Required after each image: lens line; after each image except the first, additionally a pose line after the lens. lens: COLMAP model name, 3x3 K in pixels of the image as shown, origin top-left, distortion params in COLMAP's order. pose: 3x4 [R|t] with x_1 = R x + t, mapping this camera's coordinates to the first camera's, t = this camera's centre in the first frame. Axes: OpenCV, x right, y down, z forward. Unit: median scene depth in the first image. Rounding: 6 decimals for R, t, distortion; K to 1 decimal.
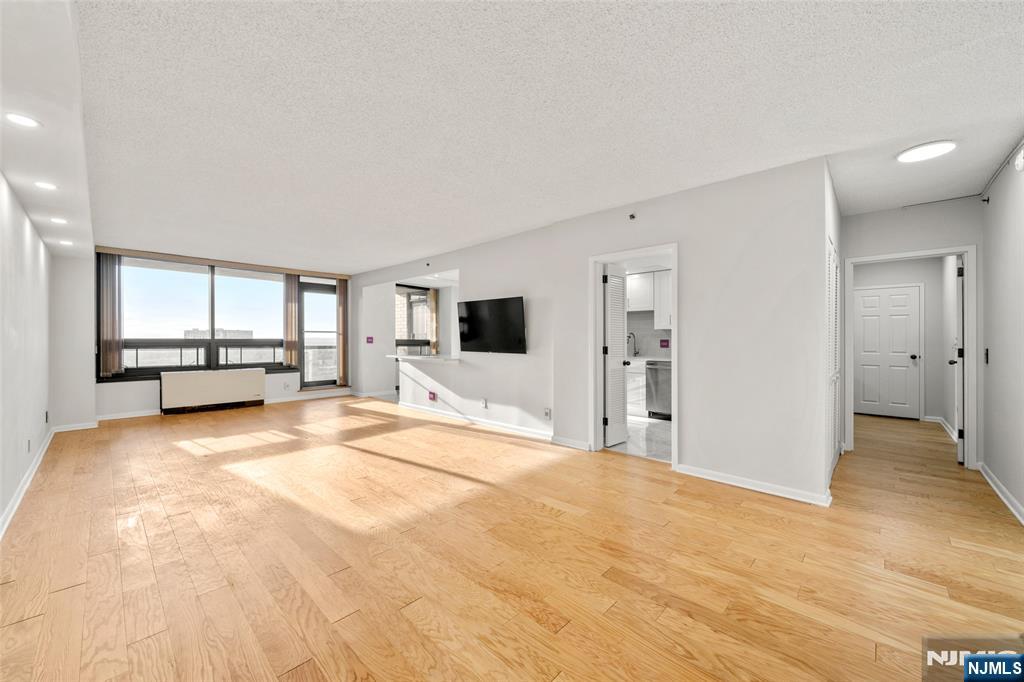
lens RADIAL K [[377.3, 0, 508.9], [0, 377.3, 340.0], [0, 0, 1]] dist [0.003609, 0.000559]
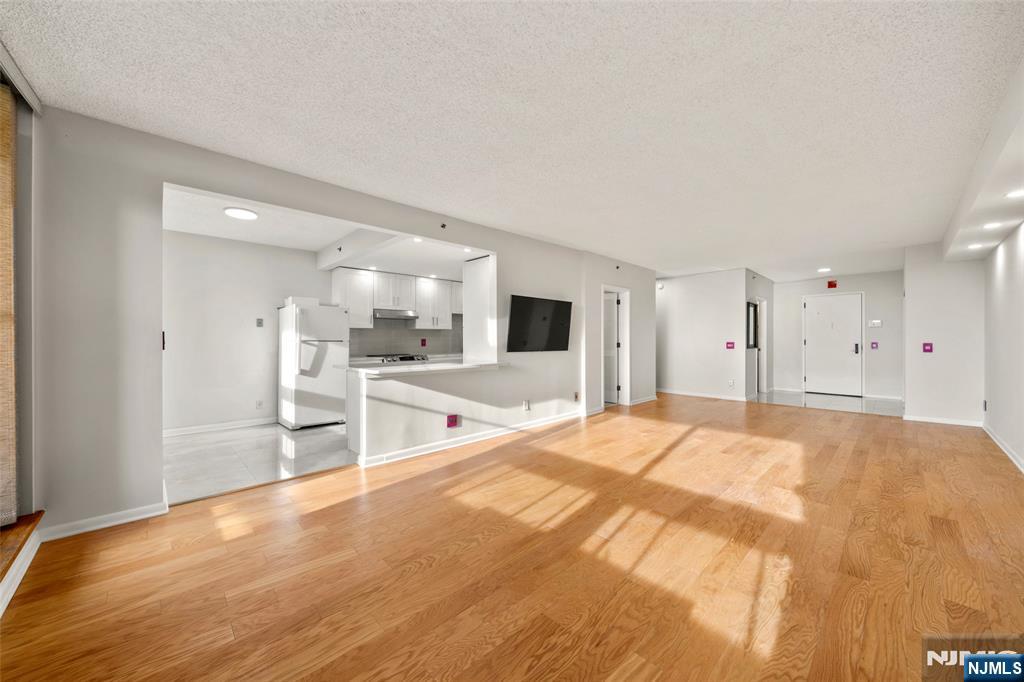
lens RADIAL K [[377.3, 0, 514.1], [0, 377.3, 339.2], [0, 0, 1]] dist [0.003609, 0.000559]
pose [[0.070867, 0.005079, 0.997473, -1.297015], [0.004651, 0.999974, -0.005422, 0.007227], [-0.997475, 0.005023, 0.070842, 1.231910]]
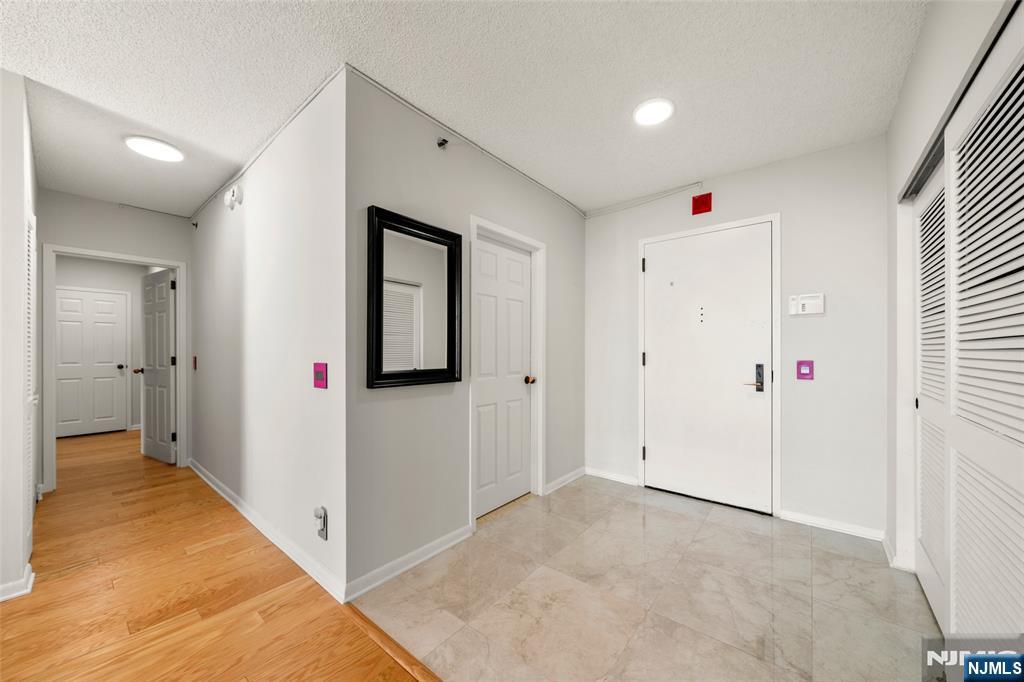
lens RADIAL K [[377.3, 0, 515.0], [0, 377.3, 348.6], [0, 0, 1]] dist [0.003609, 0.000559]
pose [[-0.067388, 0.004933, 0.997715, 0.075439], [-0.001536, 0.999986, -0.005048, 0.004385], [-0.997726, -0.001873, -0.067380, 0.133890]]
